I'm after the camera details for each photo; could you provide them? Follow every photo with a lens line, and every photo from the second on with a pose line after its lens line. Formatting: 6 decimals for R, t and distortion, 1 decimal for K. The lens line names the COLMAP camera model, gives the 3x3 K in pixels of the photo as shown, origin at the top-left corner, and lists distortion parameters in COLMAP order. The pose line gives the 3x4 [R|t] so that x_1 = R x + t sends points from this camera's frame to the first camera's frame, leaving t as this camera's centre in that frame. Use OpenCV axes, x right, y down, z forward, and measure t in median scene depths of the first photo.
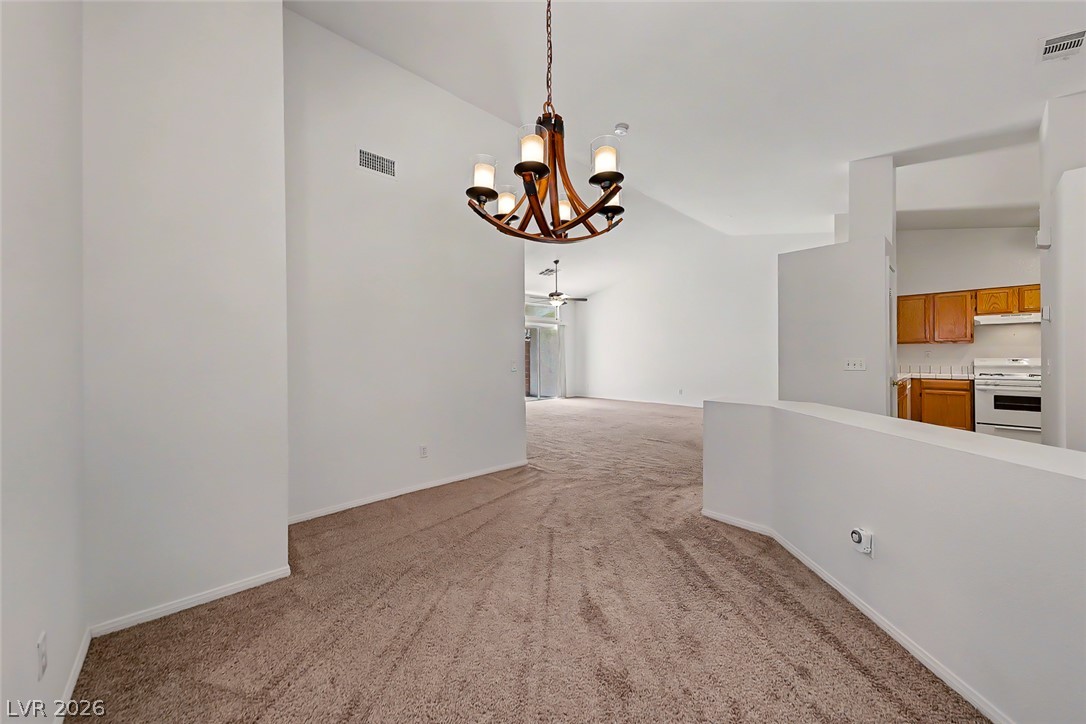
lens RADIAL K [[382.4, 0, 544.2], [0, 382.4, 354.9], [0, 0, 1]] dist [0.000729, 0.000539]
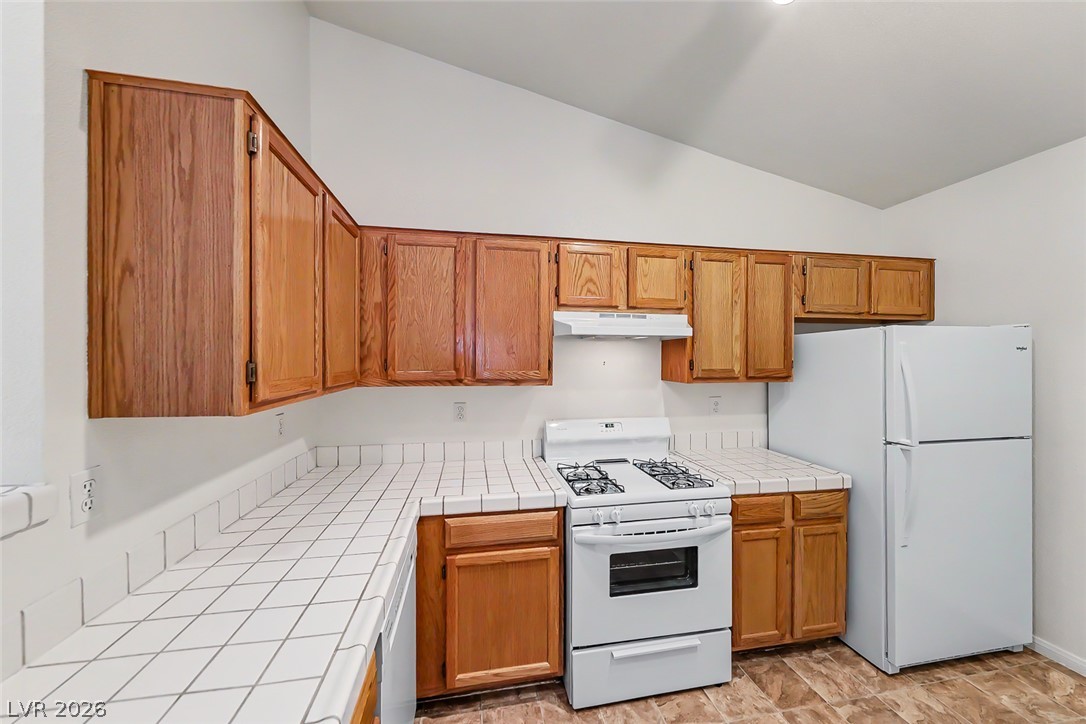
lens RADIAL K [[382.4, 0, 545.3], [0, 382.4, 363.8], [0, 0, 1]] dist [0.000729, 0.000539]
pose [[0.520957, 0.001002, 0.853582, 0.830717], [-0.006106, 0.999978, 0.002553, -0.053642], [-0.853561, -0.006542, 0.520952, 0.839337]]
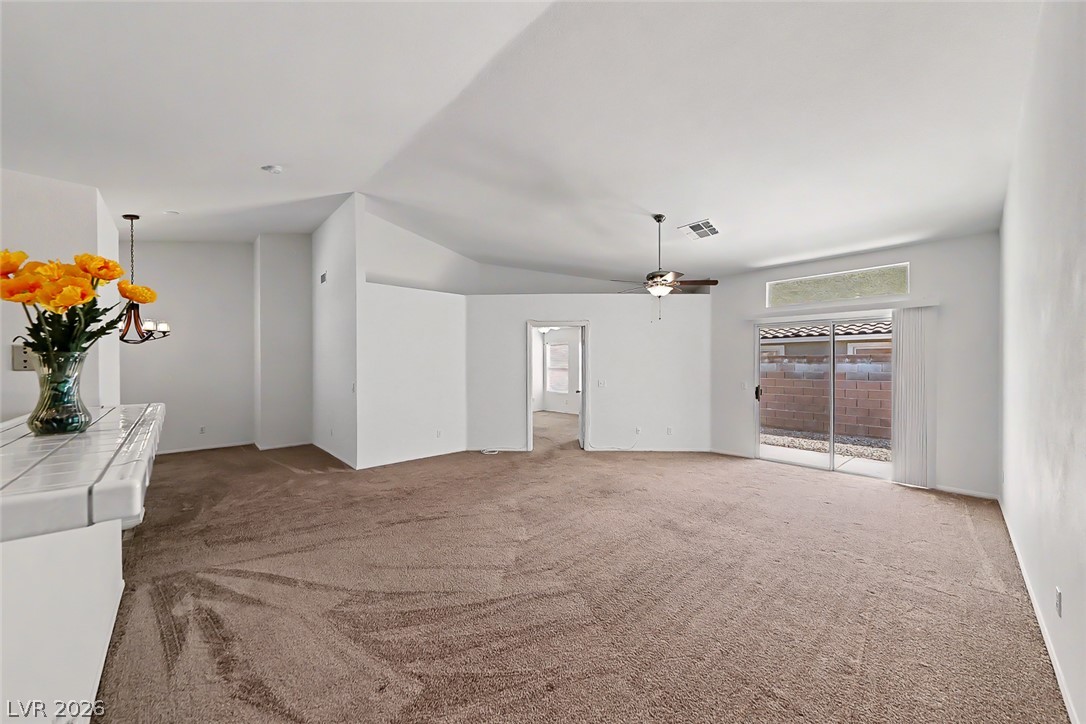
lens RADIAL K [[382.4, 0, 545.2], [0, 382.4, 363.1], [0, 0, 1]] dist [0.000729, 0.000539]
pose [[0.034677, 0.008168, -0.999365, 0.933644], [0.003184, 0.999961, 0.008284, -0.046493], [0.999394, -0.003470, 0.034649, 1.253304]]
